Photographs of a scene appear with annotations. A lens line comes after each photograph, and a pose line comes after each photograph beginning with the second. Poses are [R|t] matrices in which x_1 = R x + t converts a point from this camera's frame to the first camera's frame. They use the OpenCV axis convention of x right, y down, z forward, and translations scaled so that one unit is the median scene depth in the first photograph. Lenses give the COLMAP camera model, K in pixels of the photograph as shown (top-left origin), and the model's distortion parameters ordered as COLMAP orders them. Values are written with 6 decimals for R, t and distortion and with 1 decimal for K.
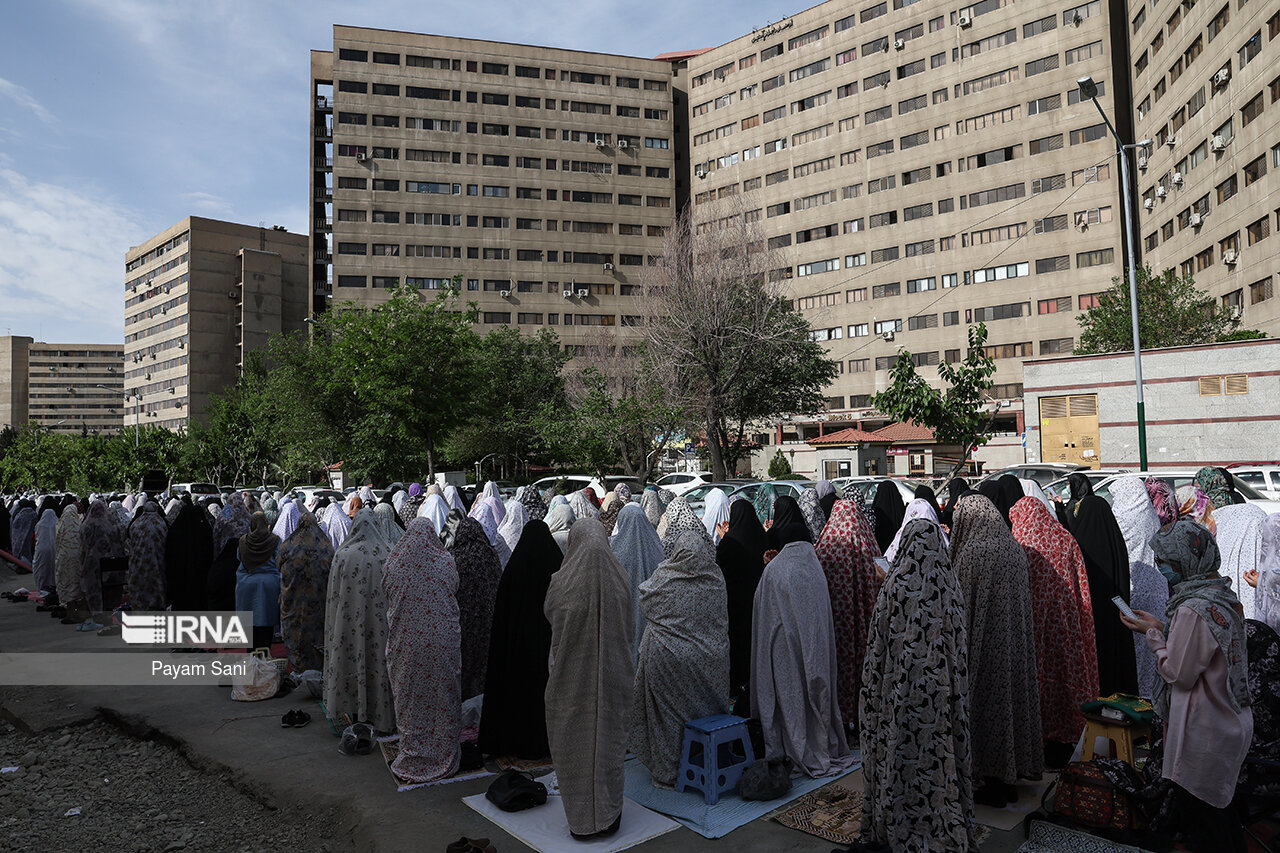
lens RADIAL K [[885.1, 0, 640.0], [0, 885.1, 426.5], [0, 0, 1]] dist [-0.104737, 0.094982]
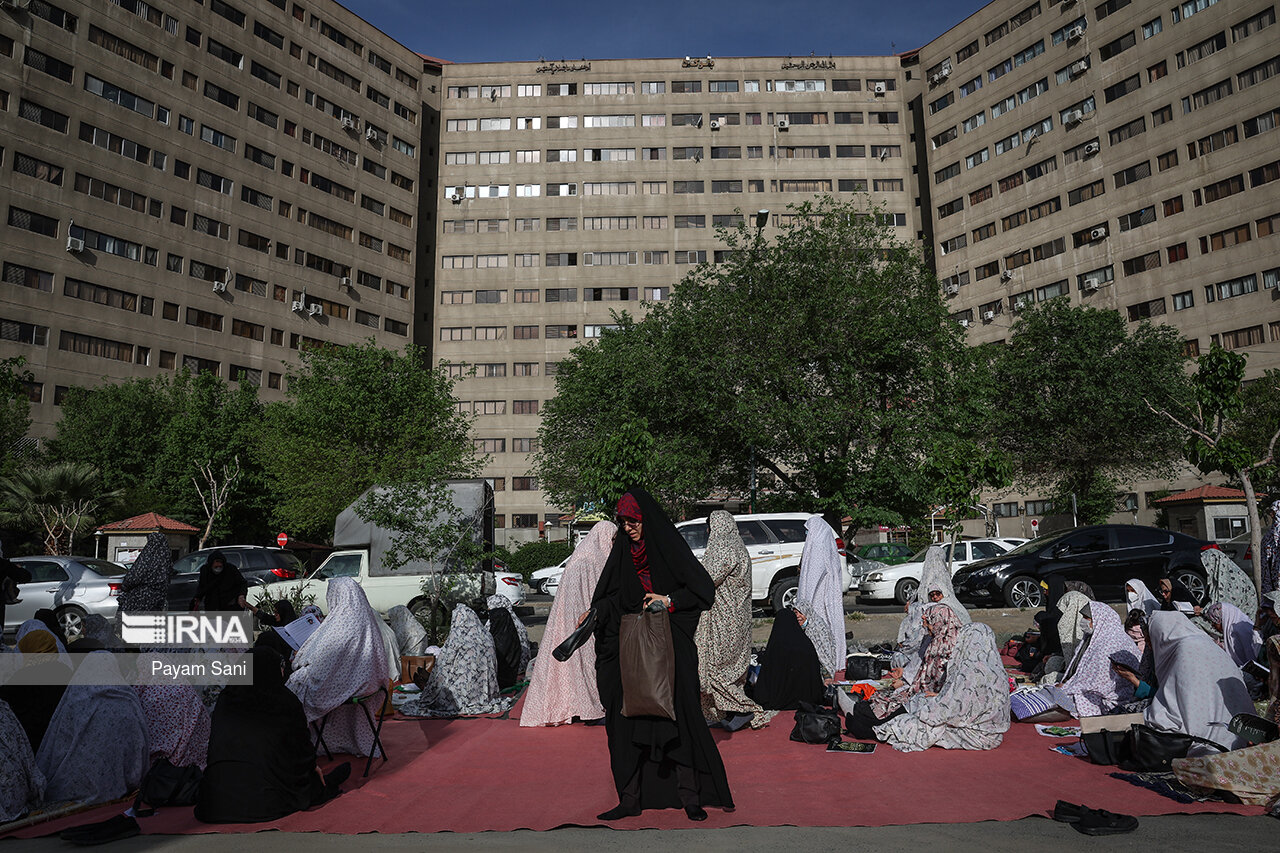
lens RADIAL K [[885.1, 0, 640.0], [0, 885.1, 426.5], [0, 0, 1]] dist [-0.104737, 0.094982]
pose [[0.738637, 0.113139, 0.664541, -0.332451], [-0.030916, 0.990463, -0.134264, 0.033241], [-0.673394, 0.078627, 0.735091, 0.292612]]
